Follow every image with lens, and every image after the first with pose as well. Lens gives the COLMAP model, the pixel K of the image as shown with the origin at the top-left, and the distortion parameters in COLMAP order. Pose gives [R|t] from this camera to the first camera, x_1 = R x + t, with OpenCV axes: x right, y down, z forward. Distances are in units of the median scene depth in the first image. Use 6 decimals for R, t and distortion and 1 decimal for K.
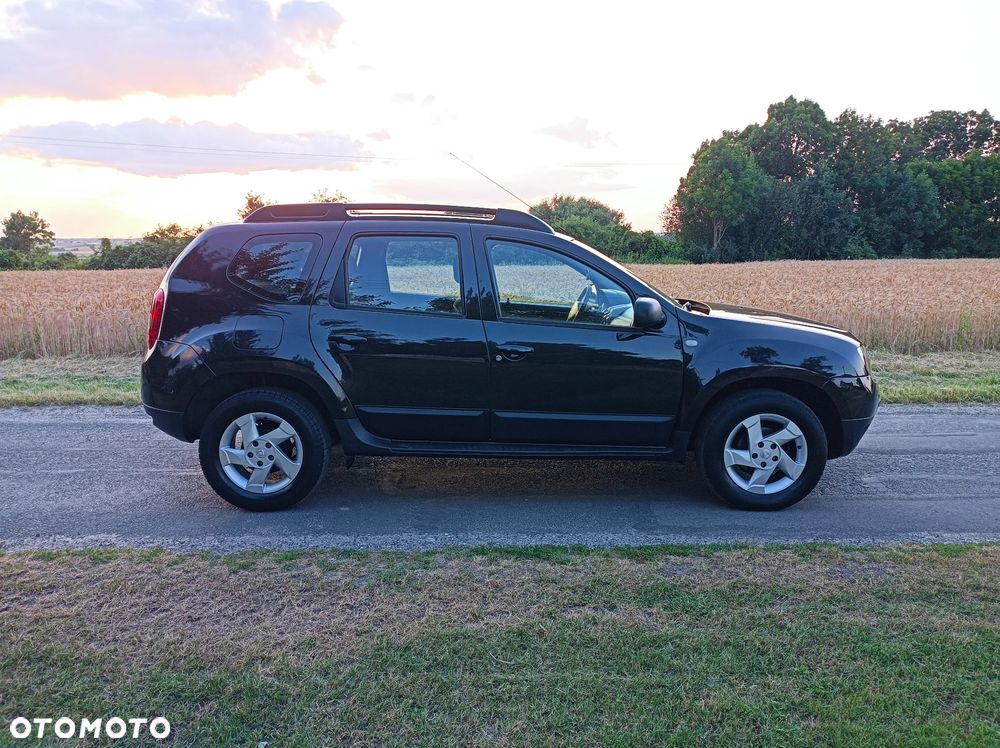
lens RADIAL K [[741.9, 0, 471.3], [0, 741.9, 384.7], [0, 0, 1]] dist [0.038548, -0.027831]
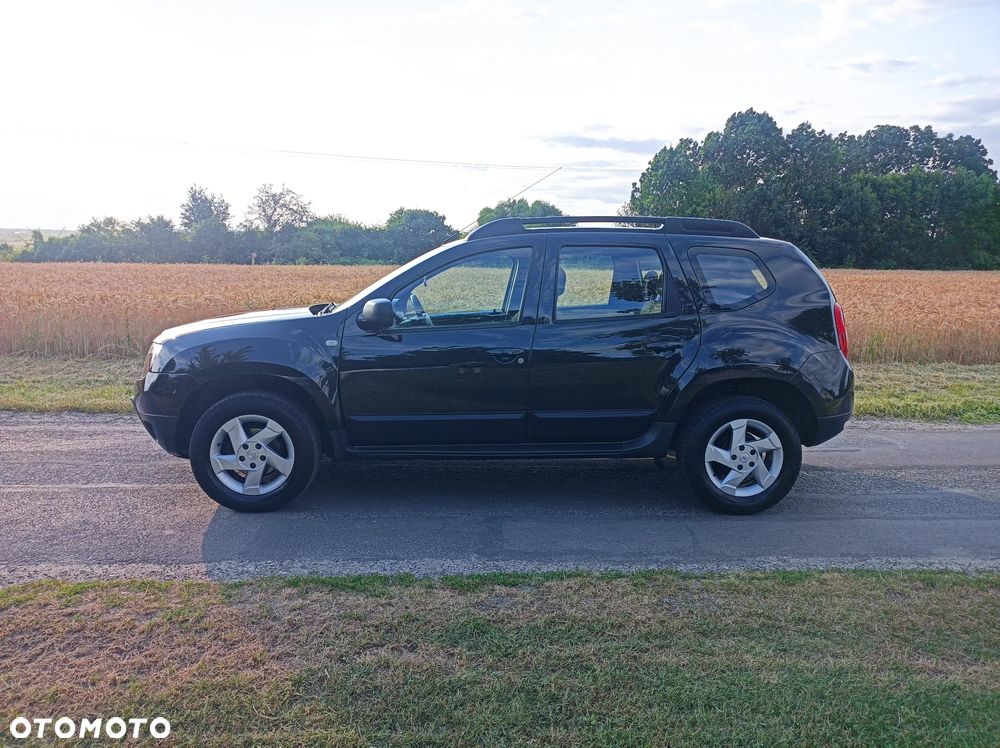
lens RADIAL K [[741.9, 0, 504.8], [0, 741.9, 381.3], [0, 0, 1]] dist [0.038548, -0.027831]
pose [[0.998016, 0.010264, 0.062113, 0.218092], [-0.009859, 0.999928, -0.006816, -0.018464], [-0.062178, 0.006190, 0.998046, 0.076900]]
